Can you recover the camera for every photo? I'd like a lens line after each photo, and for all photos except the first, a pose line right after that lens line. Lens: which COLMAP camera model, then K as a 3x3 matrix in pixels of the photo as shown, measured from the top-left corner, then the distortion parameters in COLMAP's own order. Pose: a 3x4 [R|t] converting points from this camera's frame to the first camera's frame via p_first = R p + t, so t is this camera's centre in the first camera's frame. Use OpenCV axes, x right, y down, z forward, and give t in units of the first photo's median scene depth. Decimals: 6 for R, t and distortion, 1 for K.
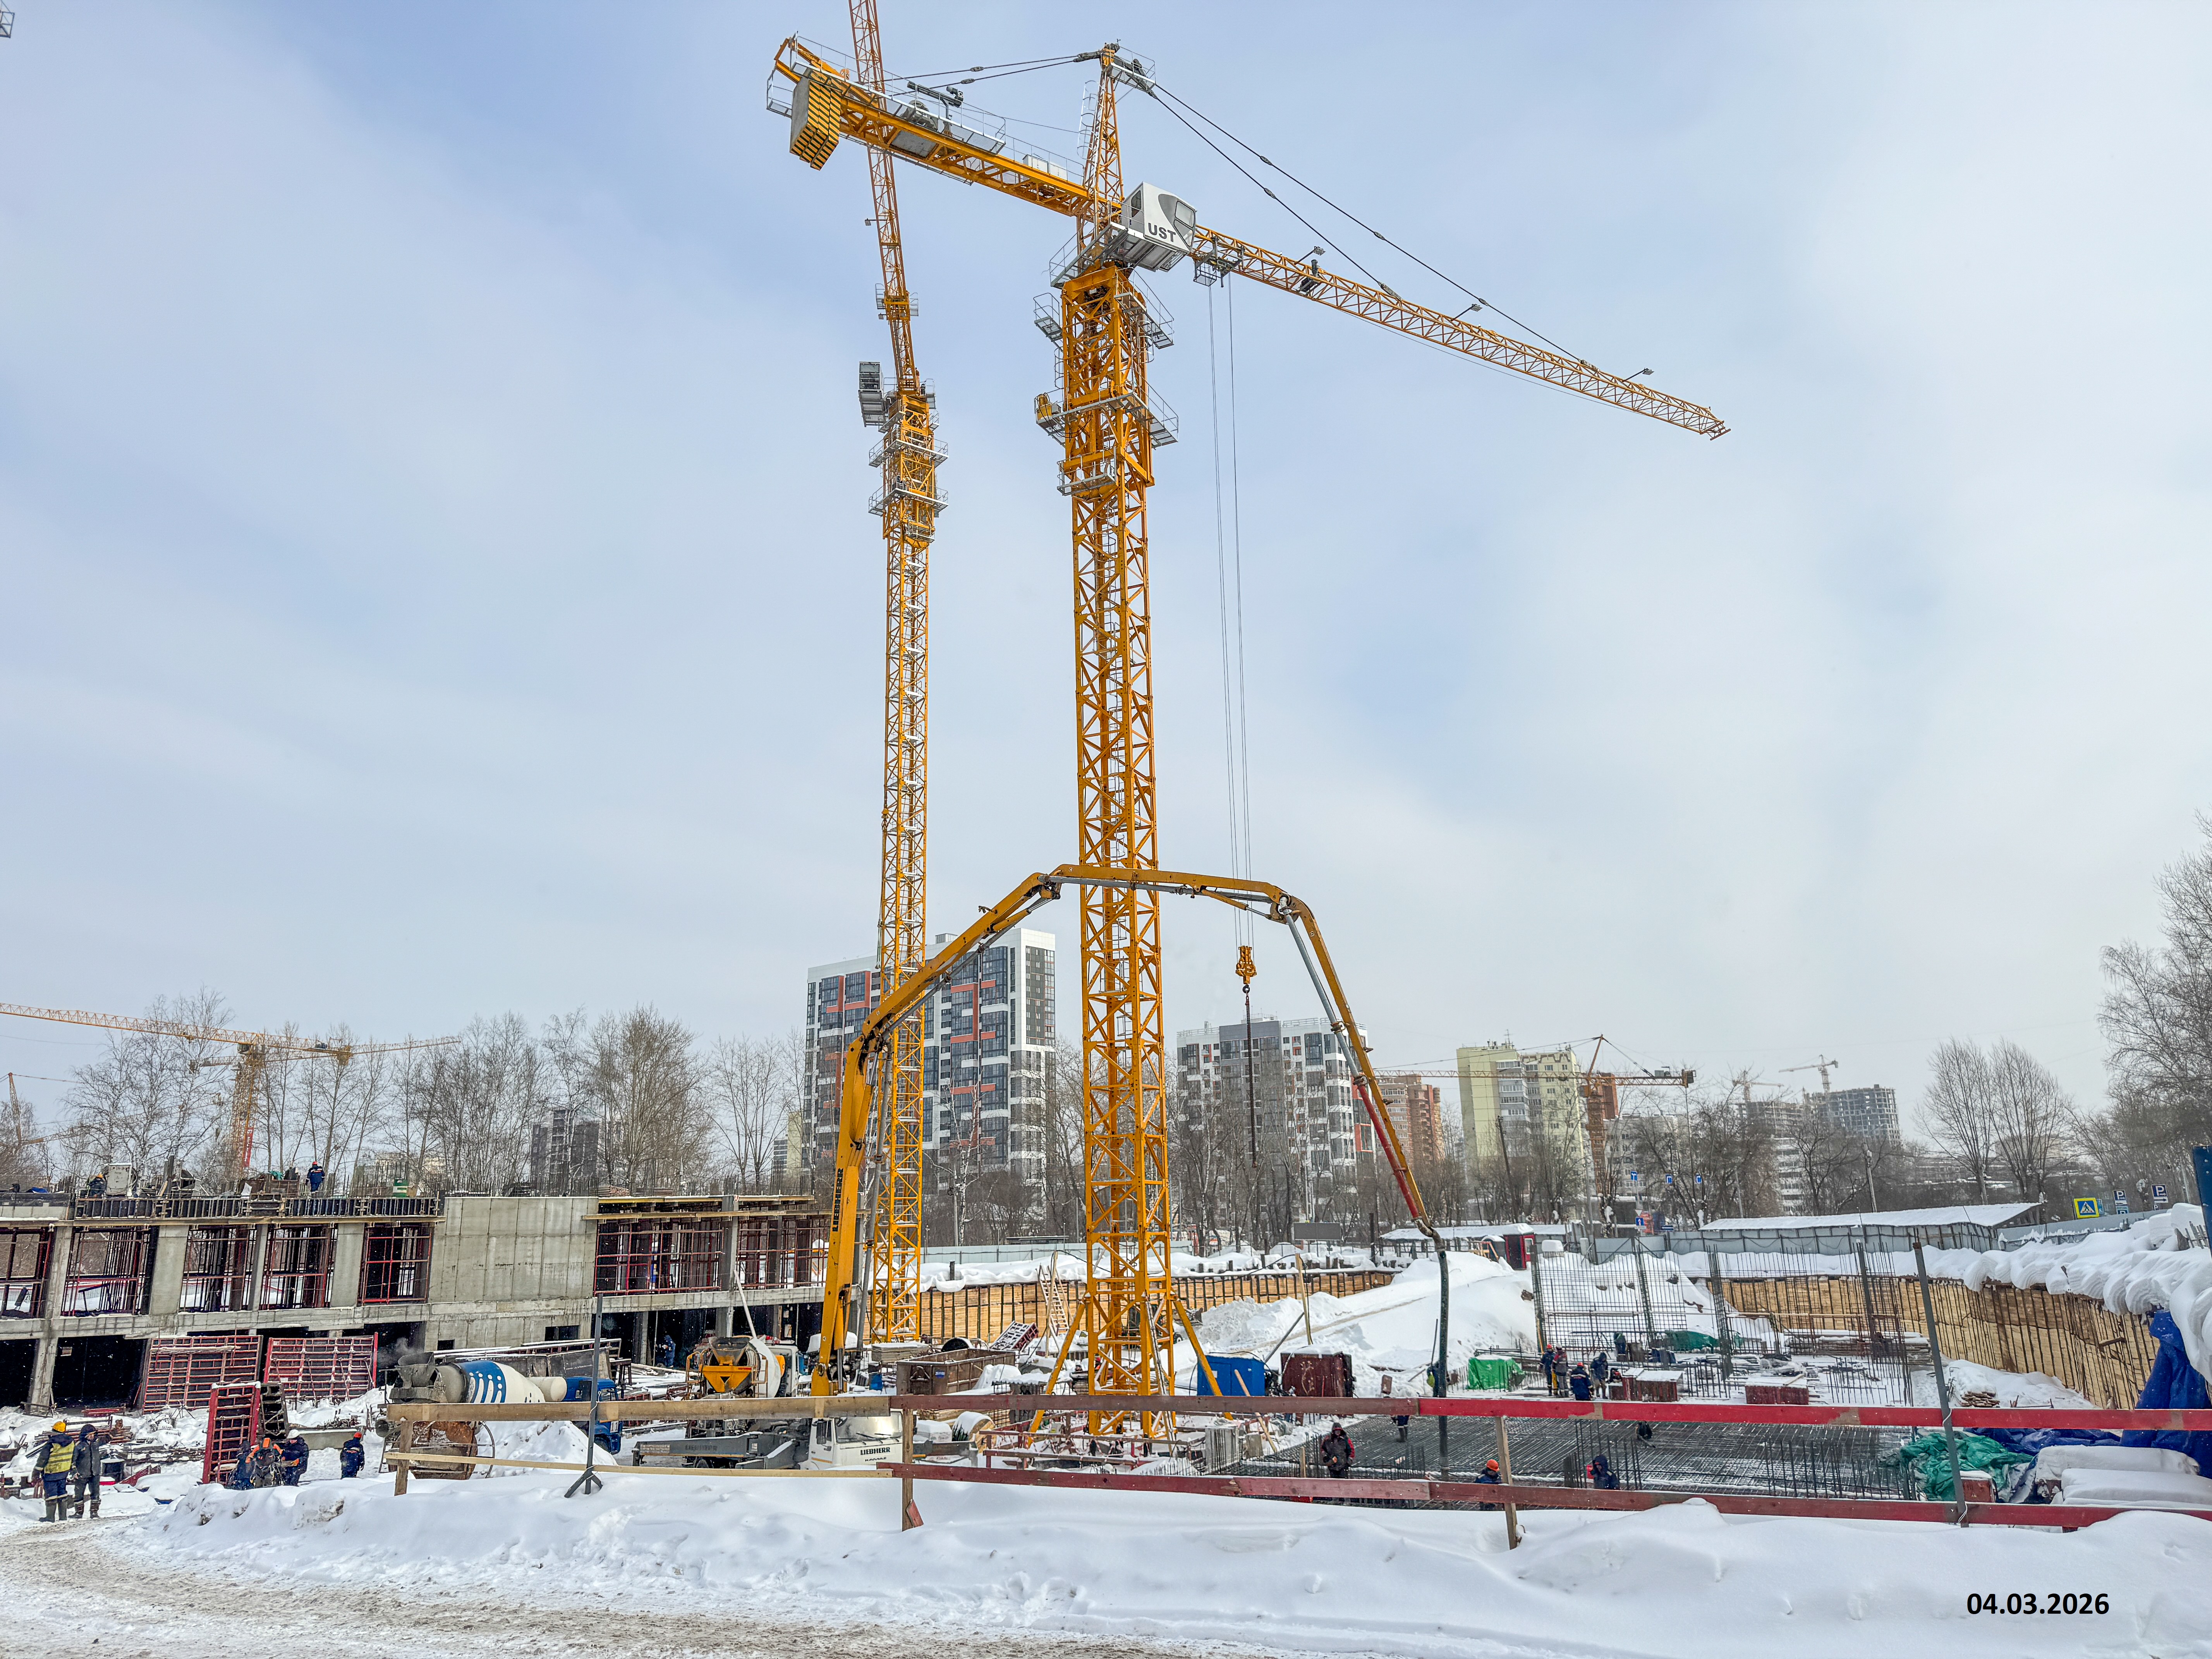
lens RADIAL K [[1531.4, 0, 1091.7], [0, 1531.4, 821.2], [0, 0, 1]] dist [0.072228, -0.082831]
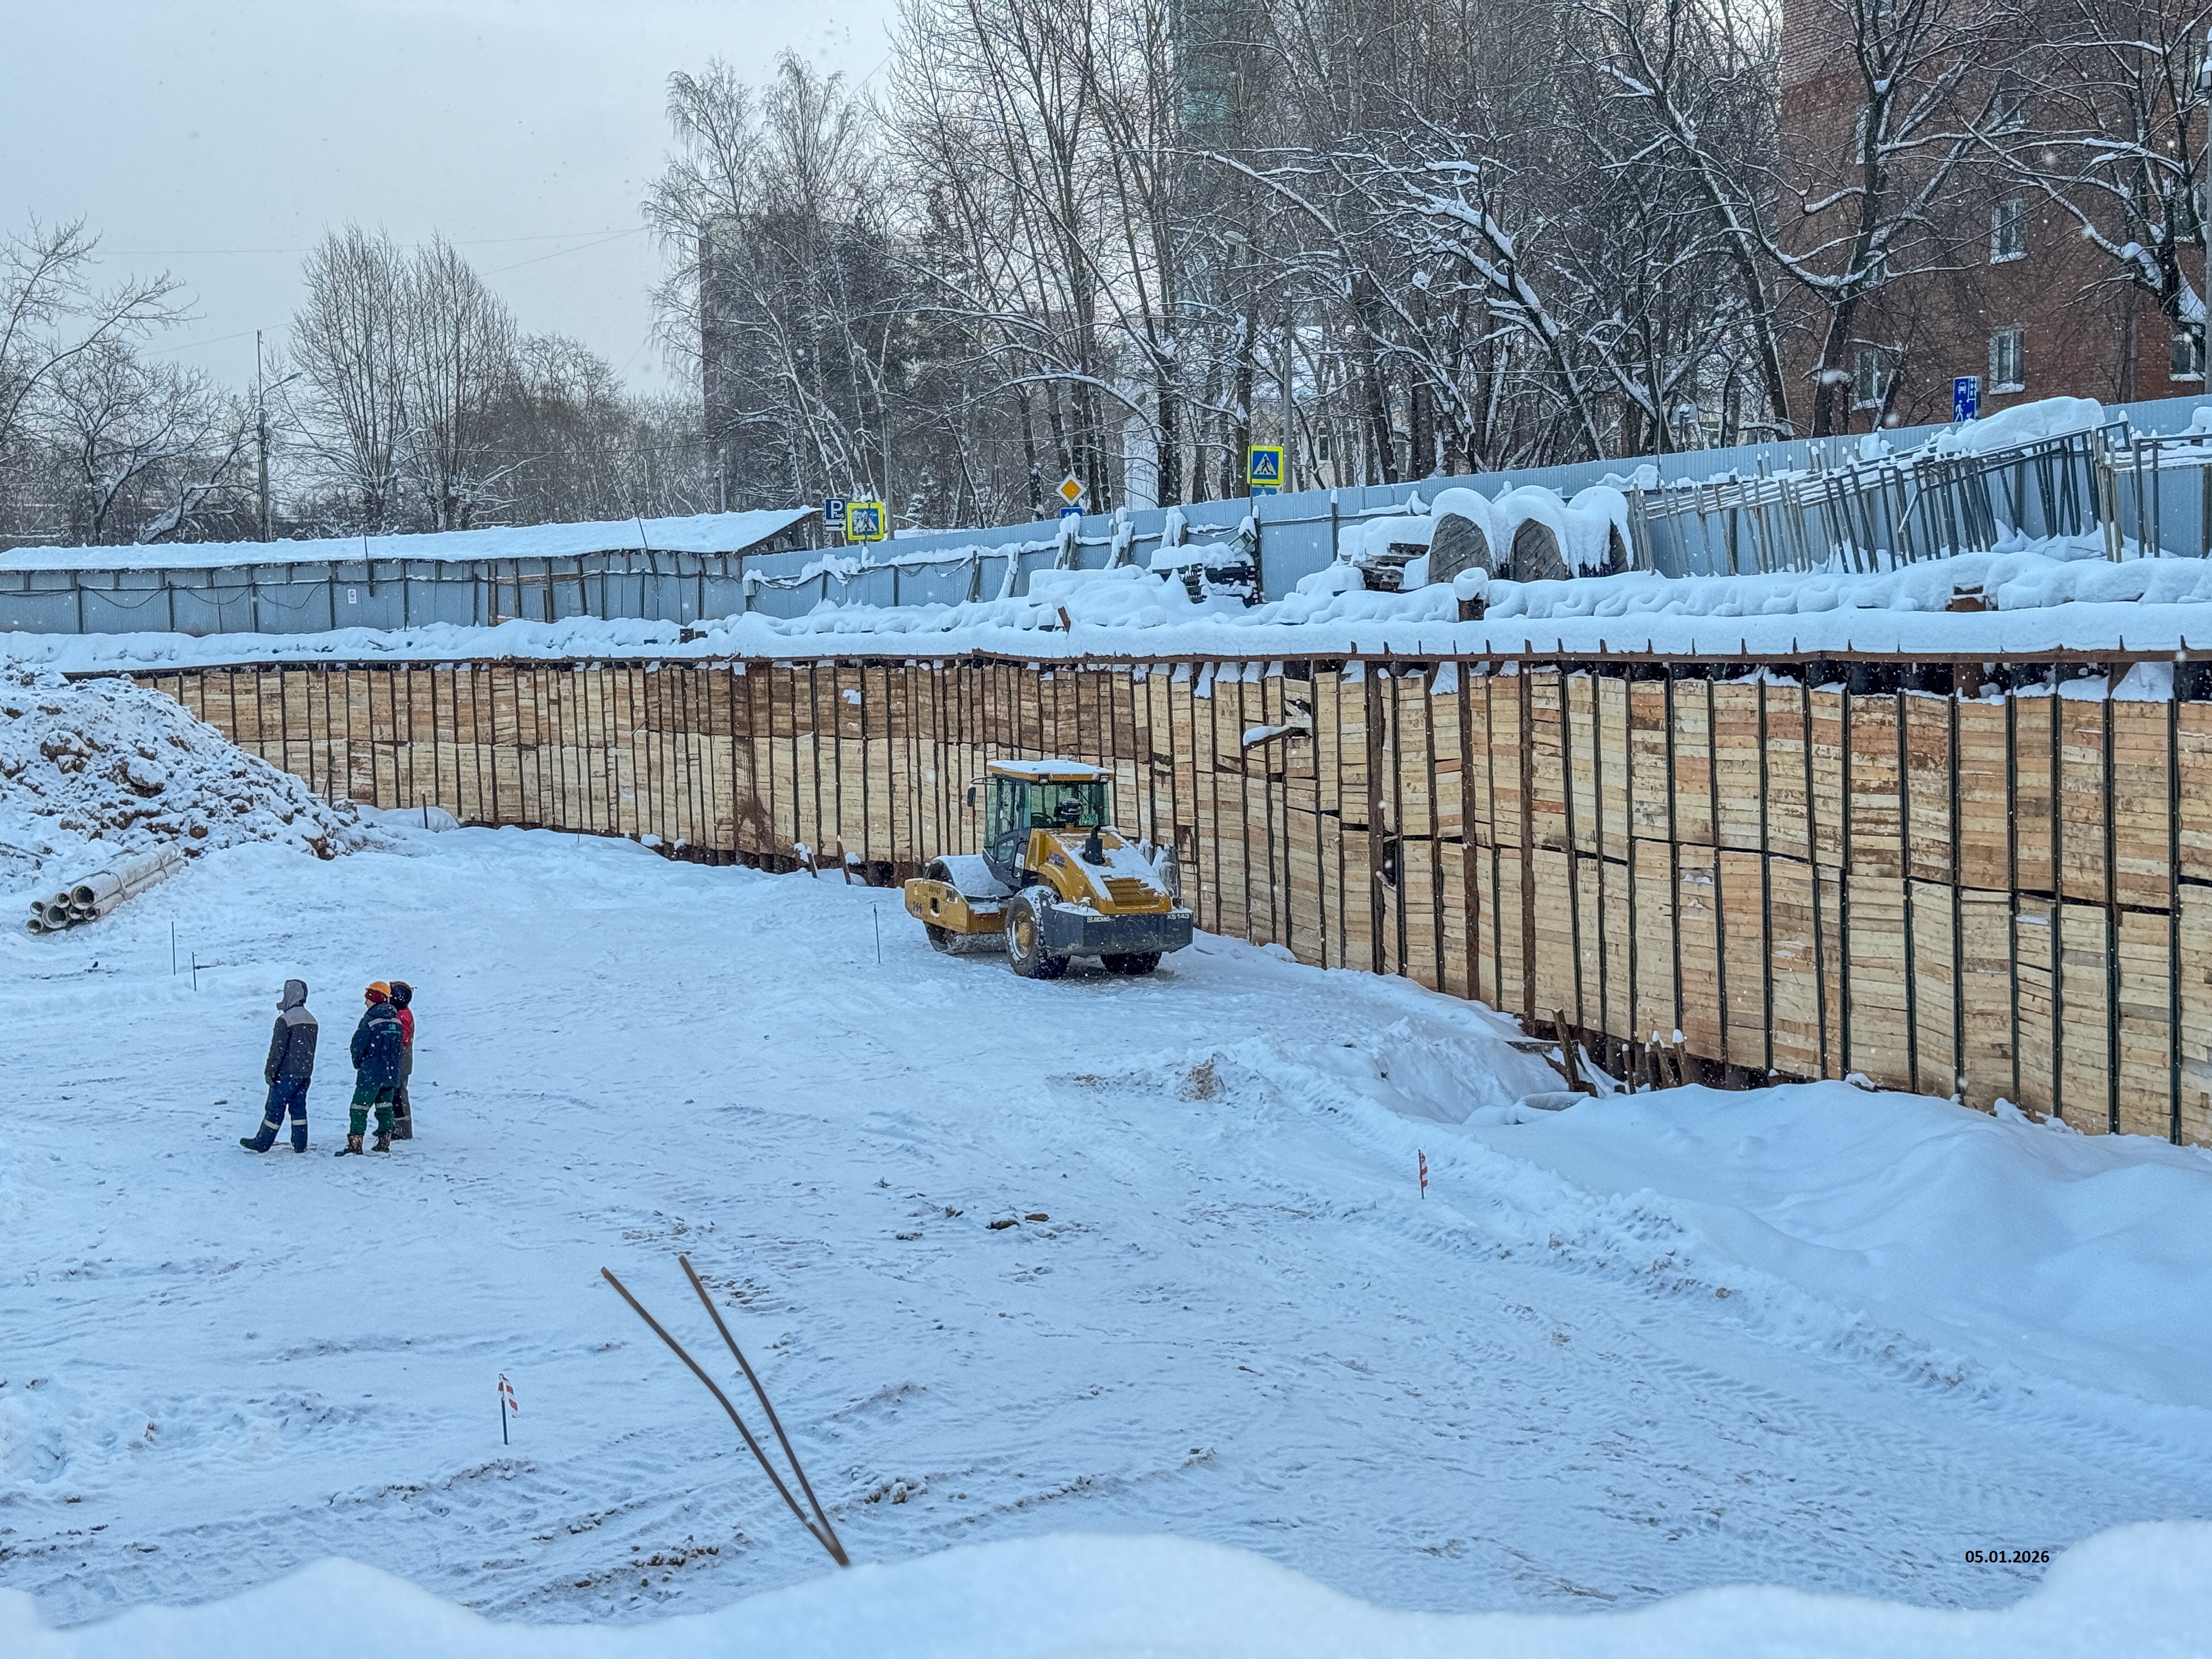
lens RADIAL K [[3026.6, 0, 1087.9], [0, 3026.6, 816.3], [0, 0, 1]] dist [0.143225, 0.000000]
pose [[0.670239, -0.048389, 0.740566, -0.049953], [-0.185400, 0.955315, 0.230215, 0.063489], [-0.718614, -0.291600, 0.631319, 0.181575]]
